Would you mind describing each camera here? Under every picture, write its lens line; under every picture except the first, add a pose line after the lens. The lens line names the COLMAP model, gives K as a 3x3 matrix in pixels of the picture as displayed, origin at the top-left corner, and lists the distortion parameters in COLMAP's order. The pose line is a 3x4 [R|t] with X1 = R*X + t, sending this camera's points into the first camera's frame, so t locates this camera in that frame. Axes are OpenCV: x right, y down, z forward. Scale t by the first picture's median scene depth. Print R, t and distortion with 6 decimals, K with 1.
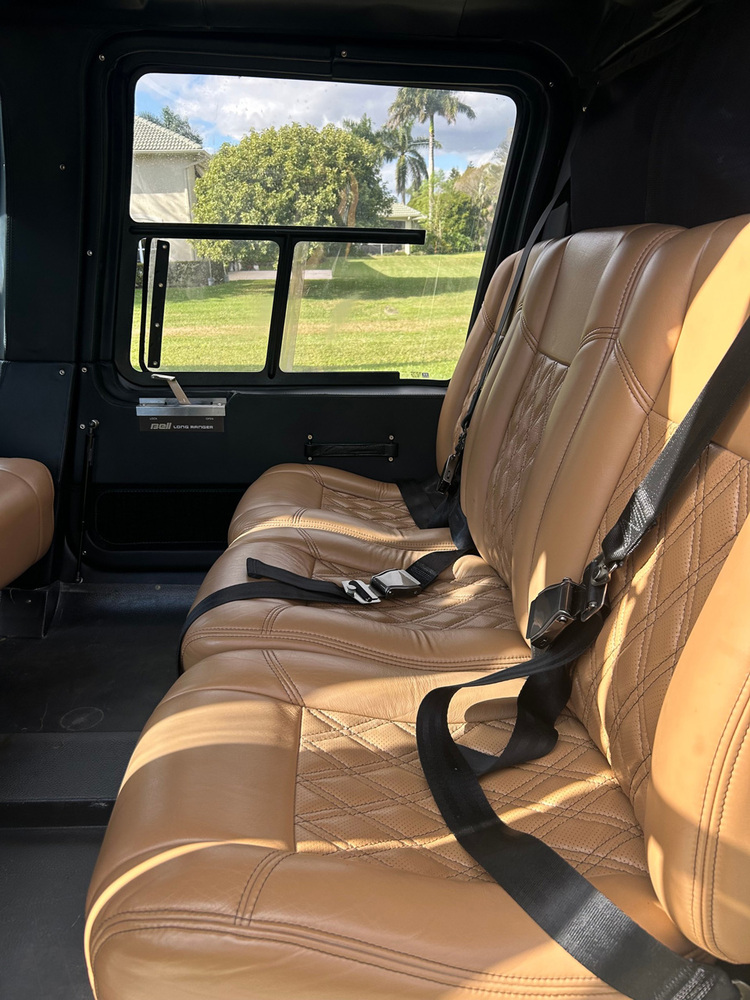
lens RADIAL K [[763.2, 0, 375.0], [0, 763.2, 500.0], [0, 0, 1]] dist [0.104428, -0.184616]
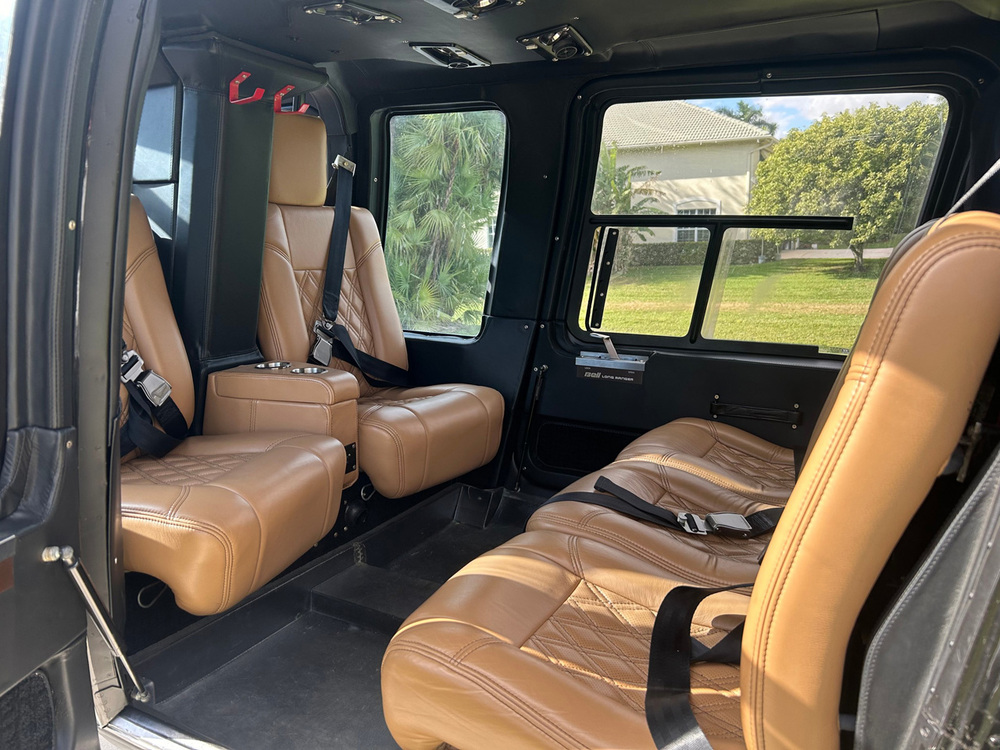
lens RADIAL K [[763.2, 0, 500.0], [0, 763.2, 375.0], [0, 0, 1]] dist [0.104428, -0.184616]
pose [[0.861889, 0.094322, -0.498247, 0.200687], [-0.156252, 0.984140, -0.083986, 0.029627], [0.482423, 0.150238, 0.862958, -0.122412]]
